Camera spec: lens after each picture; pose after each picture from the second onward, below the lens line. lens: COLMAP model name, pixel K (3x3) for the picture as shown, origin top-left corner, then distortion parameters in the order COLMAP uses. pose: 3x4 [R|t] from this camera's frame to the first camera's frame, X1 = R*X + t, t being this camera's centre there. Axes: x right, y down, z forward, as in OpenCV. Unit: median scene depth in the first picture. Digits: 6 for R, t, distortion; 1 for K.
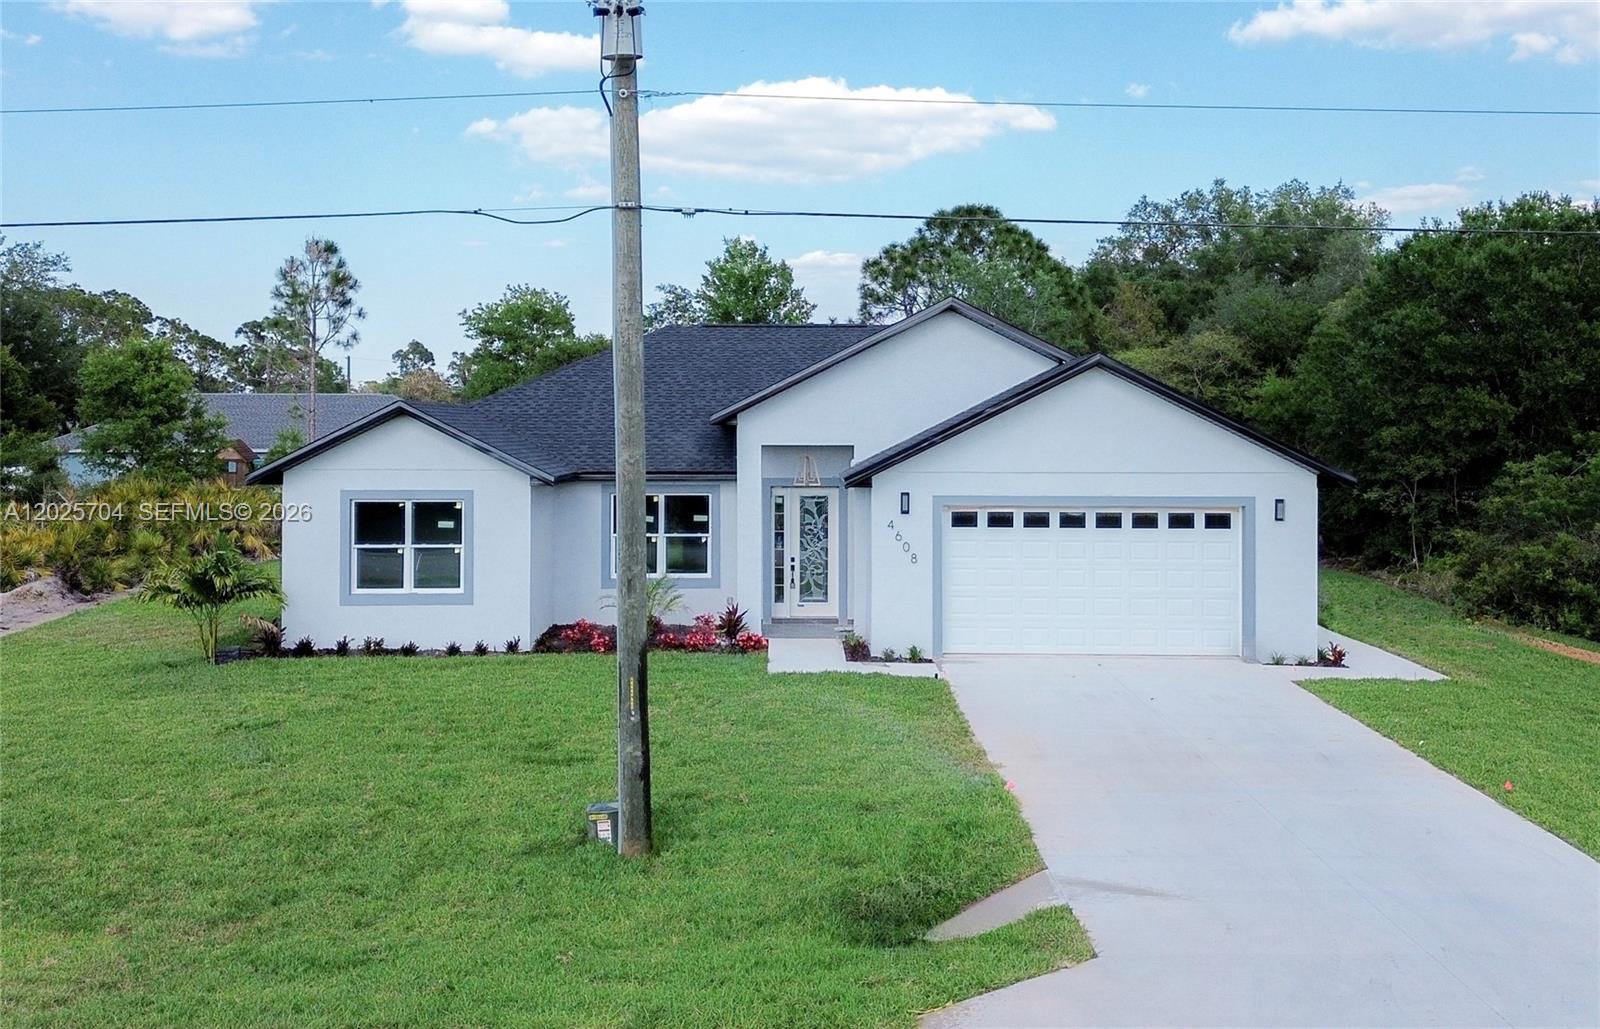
lens RADIAL K [[1575.0, 0, 800.0], [0, 1575.0, 514.5], [0, 0, 1]] dist [0.093905, -0.000189]
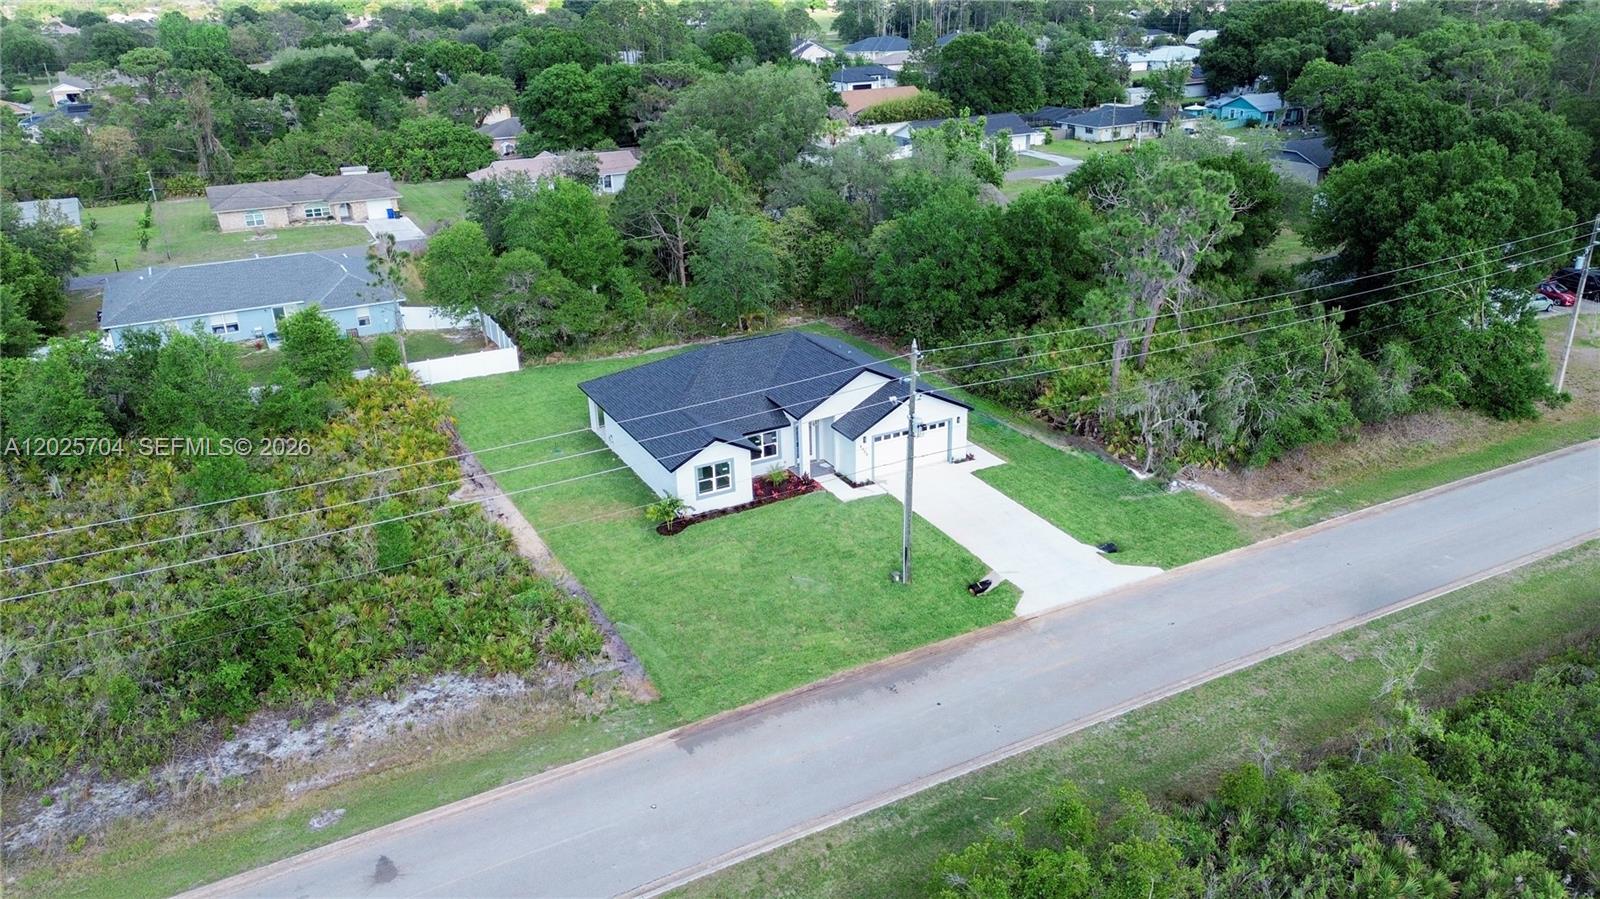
lens RADIAL K [[1131.1, 0, 805.0], [0, 1131.1, 460.4], [0, 0, 1]] dist [0.063974, -0.054280]
pose [[0.888274, -0.201482, 0.412764, -0.989206], [0.045339, 0.932728, 0.357720, -0.786733], [-0.457071, -0.299039, 0.837653, -0.899030]]
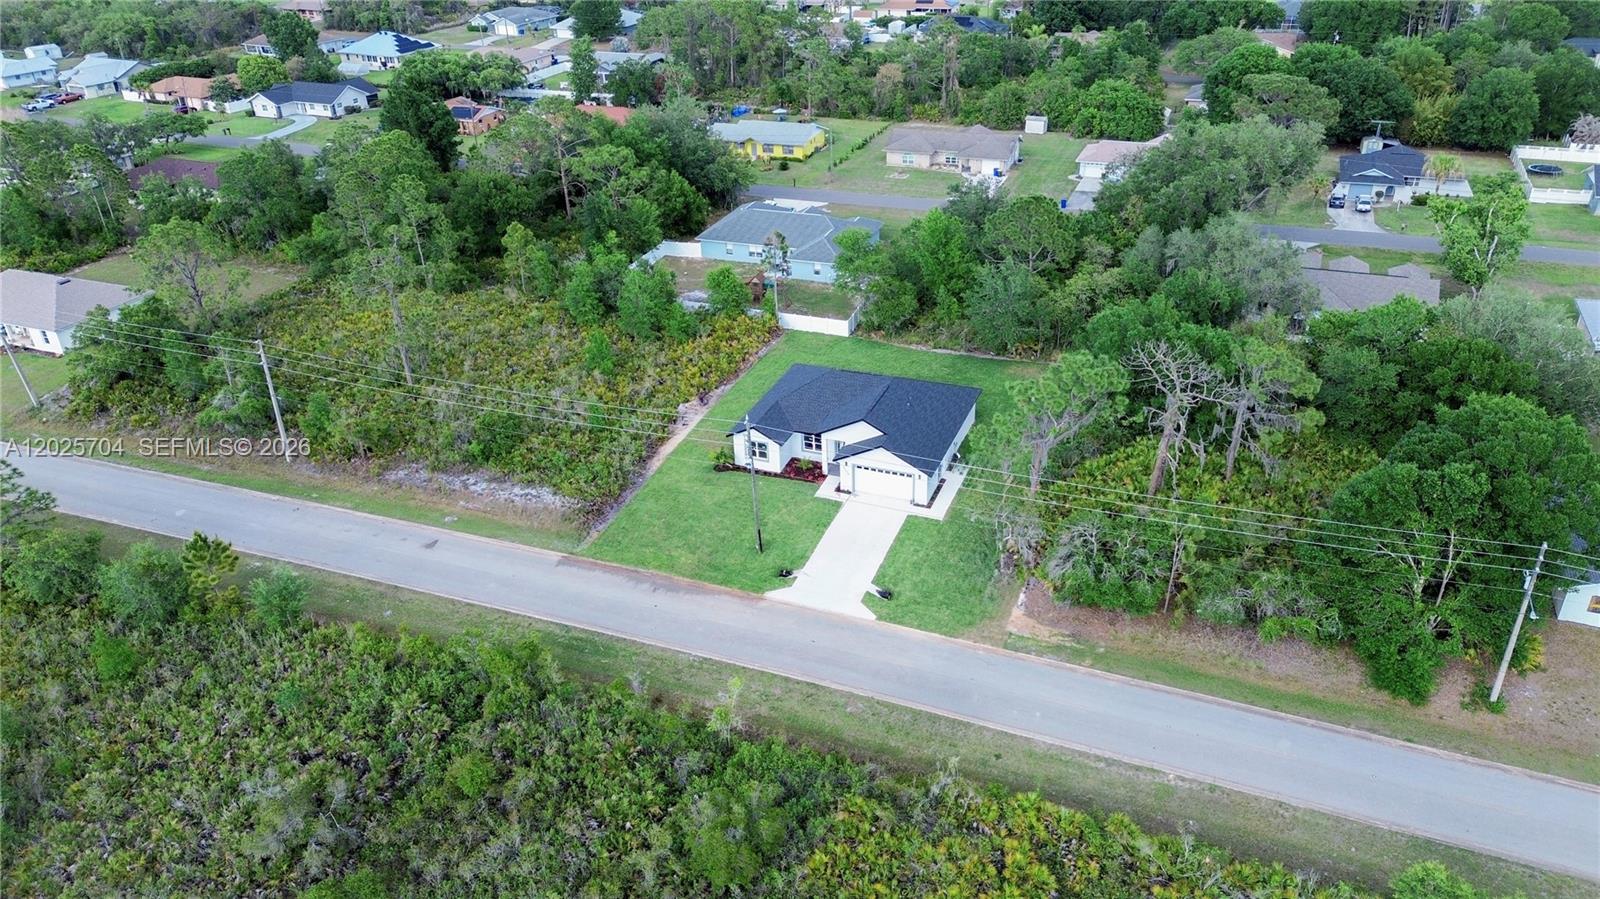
lens RADIAL K [[1131.1, 0, 805.0], [0, 1131.1, 460.4], [0, 0, 1]] dist [0.063974, -0.054280]
pose [[0.927178, 0.159762, -0.338848, 1.098960], [0.013263, 0.889939, 0.455886, -1.566197], [0.374387, -0.427182, 0.823013, -1.873435]]
